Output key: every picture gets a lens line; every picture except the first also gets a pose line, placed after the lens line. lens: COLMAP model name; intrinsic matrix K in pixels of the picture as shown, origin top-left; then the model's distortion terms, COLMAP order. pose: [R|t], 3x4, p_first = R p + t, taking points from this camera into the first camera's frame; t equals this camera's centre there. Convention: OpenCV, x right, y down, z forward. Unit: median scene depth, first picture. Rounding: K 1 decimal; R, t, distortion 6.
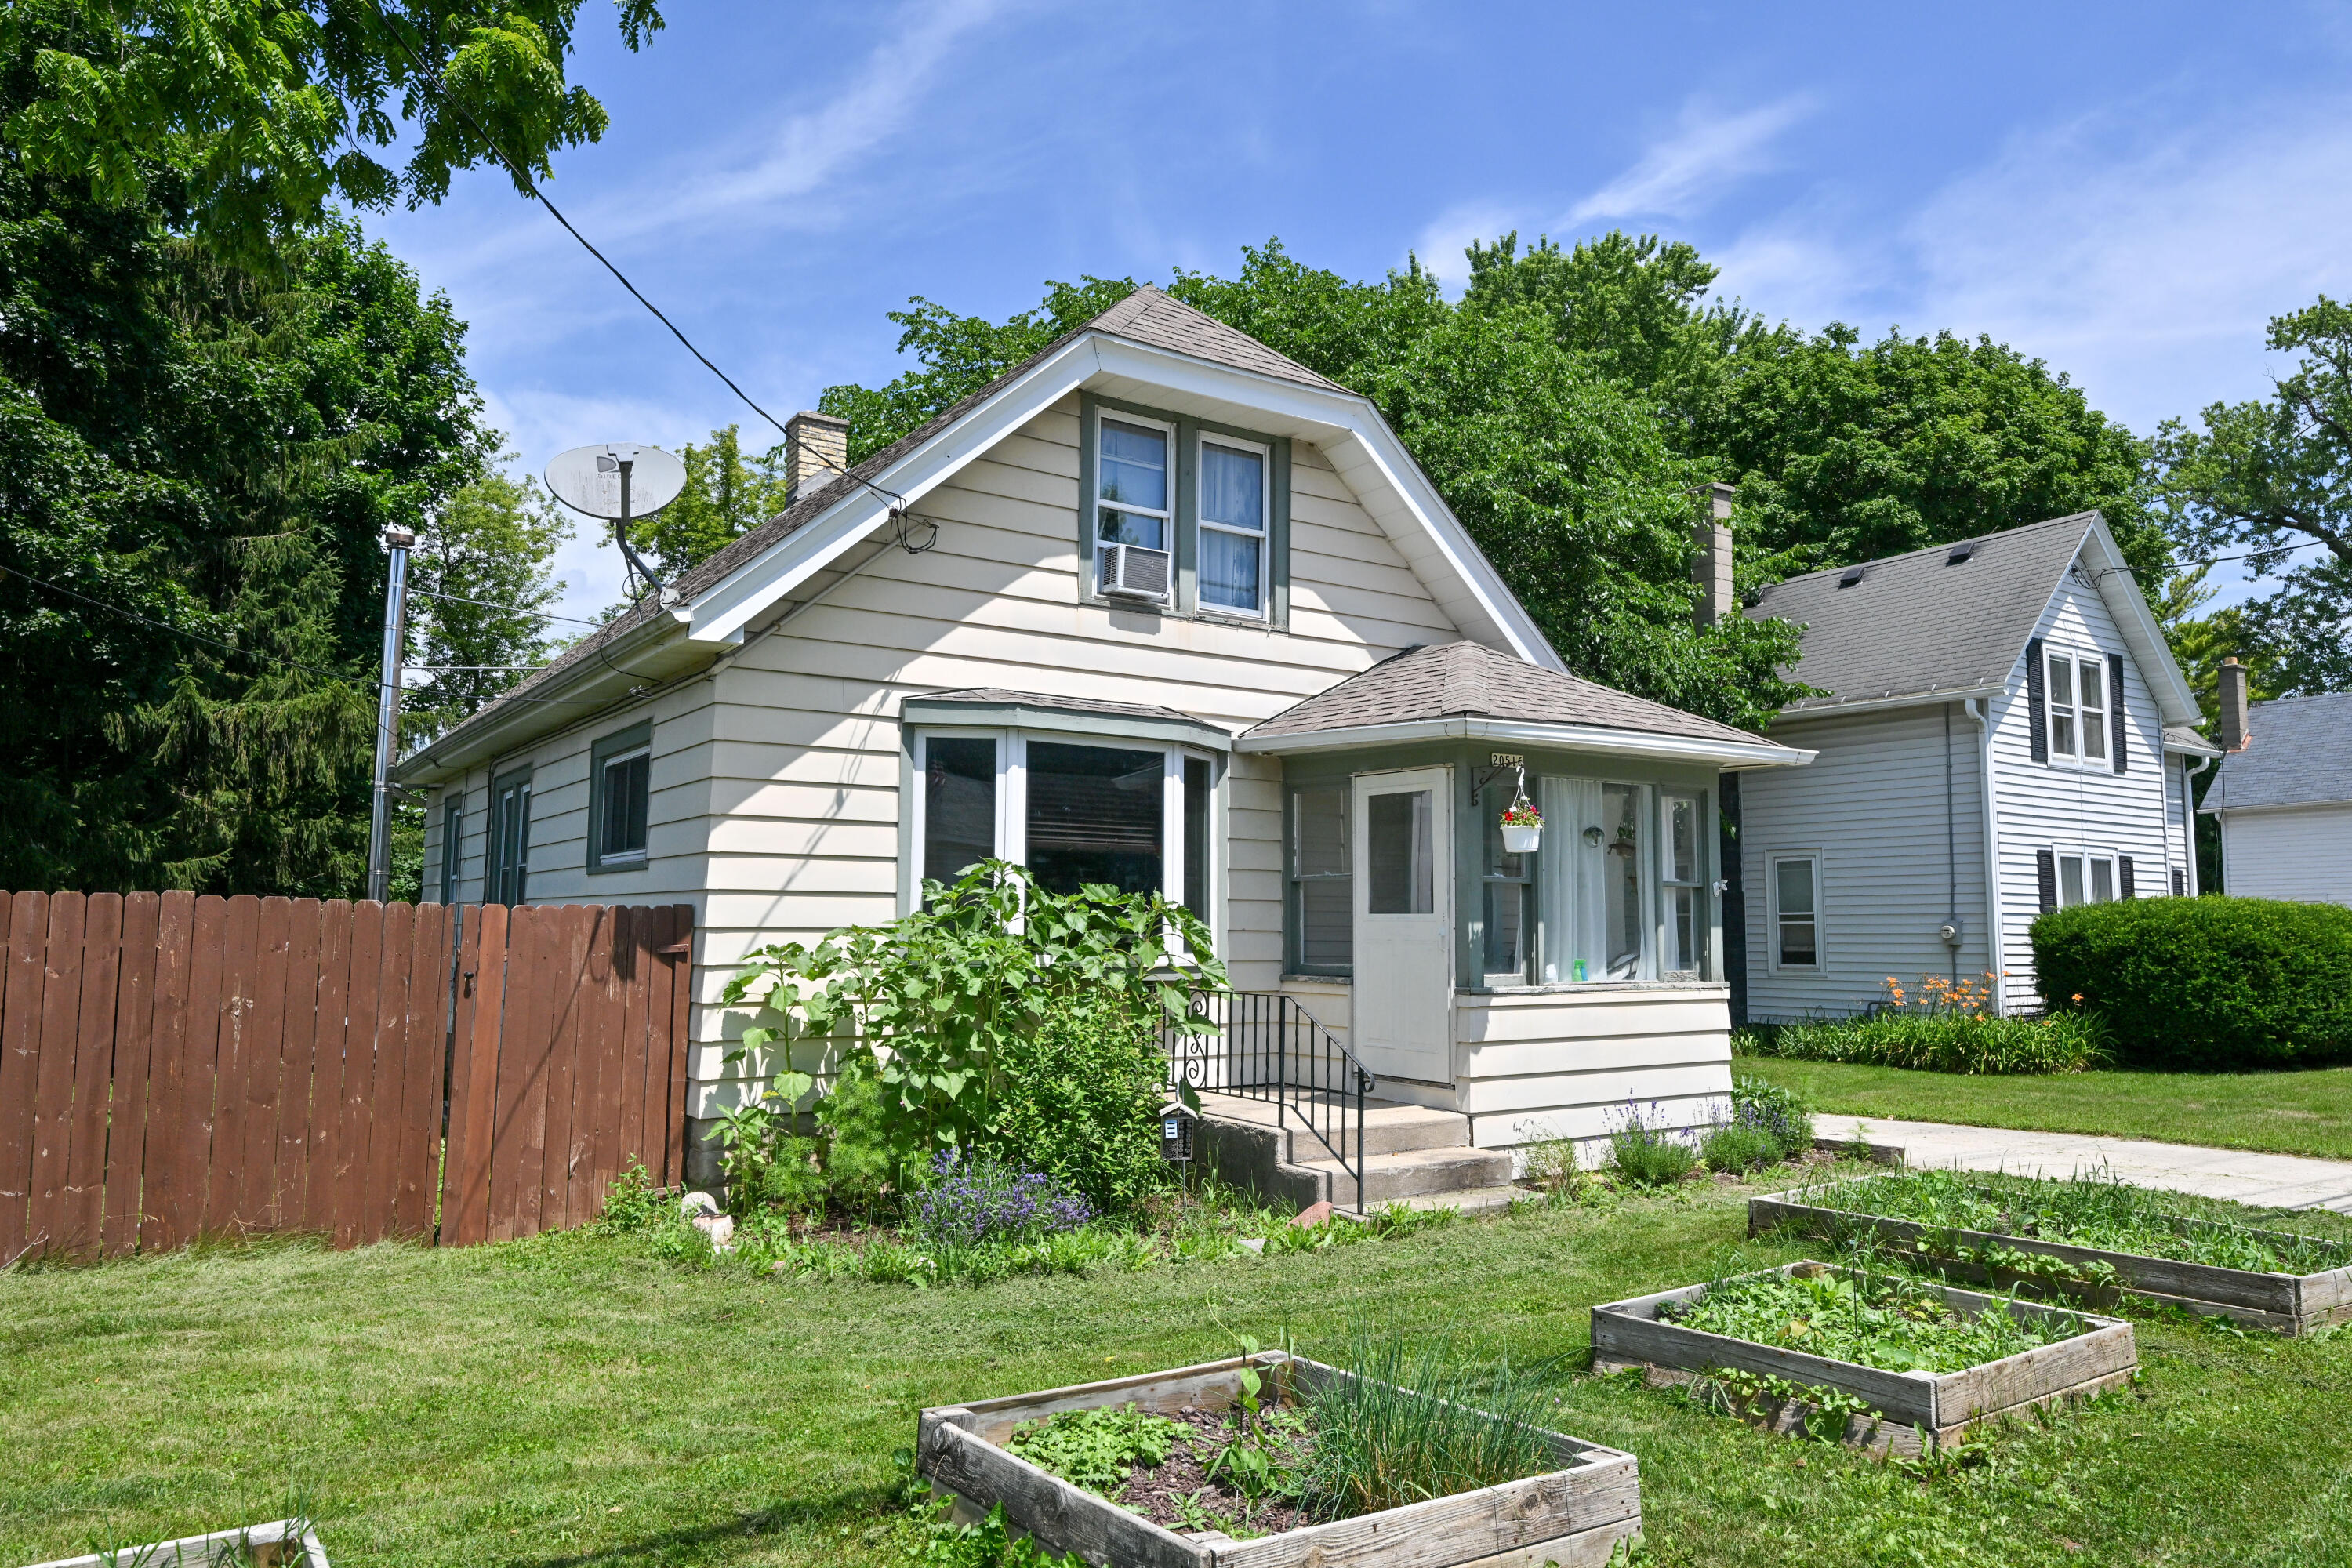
lens RADIAL K [[1553.5, 0, 1176.0], [0, 1553.5, 784.0], [0, 0, 1]] dist [0.000911, -0.000019]
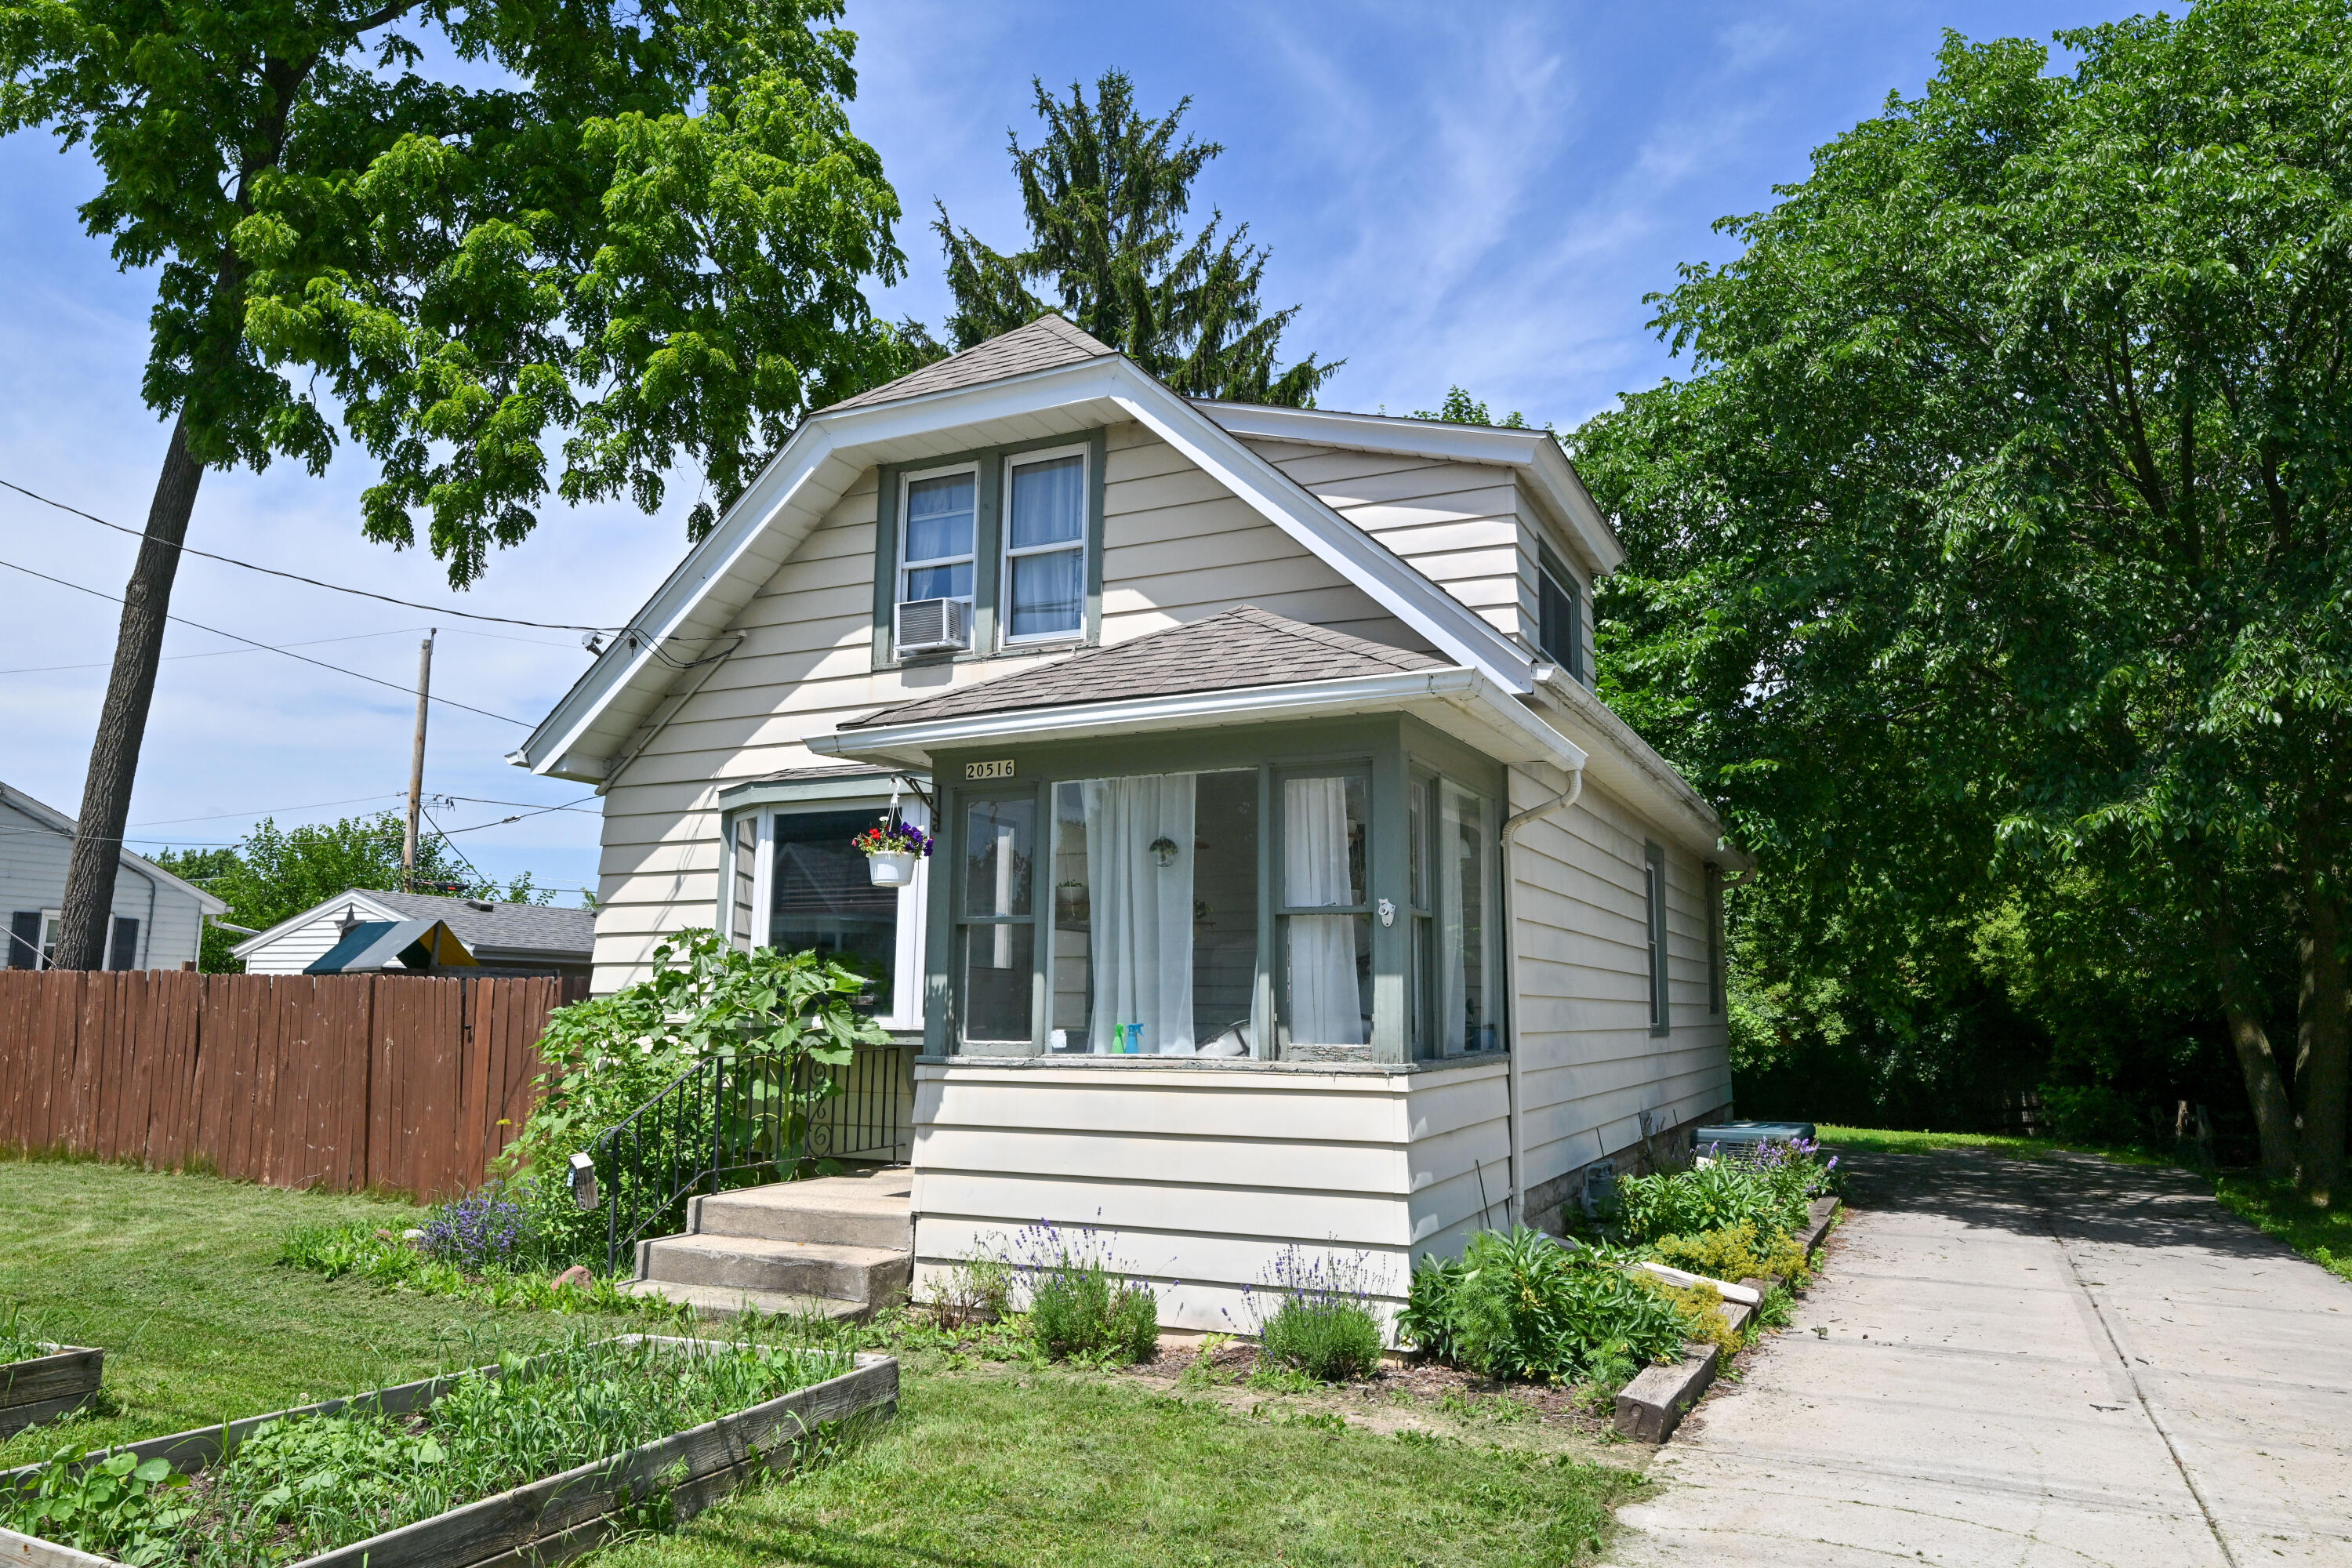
lens RADIAL K [[1553.5, 0, 1176.0], [0, 1553.5, 784.0], [0, 0, 1]] dist [0.000911, -0.000019]
pose [[0.503744, -0.130040, -0.854009, 0.901805], [0.076946, 0.991430, -0.105578, 0.080141], [0.860419, -0.012529, 0.509433, 0.653387]]
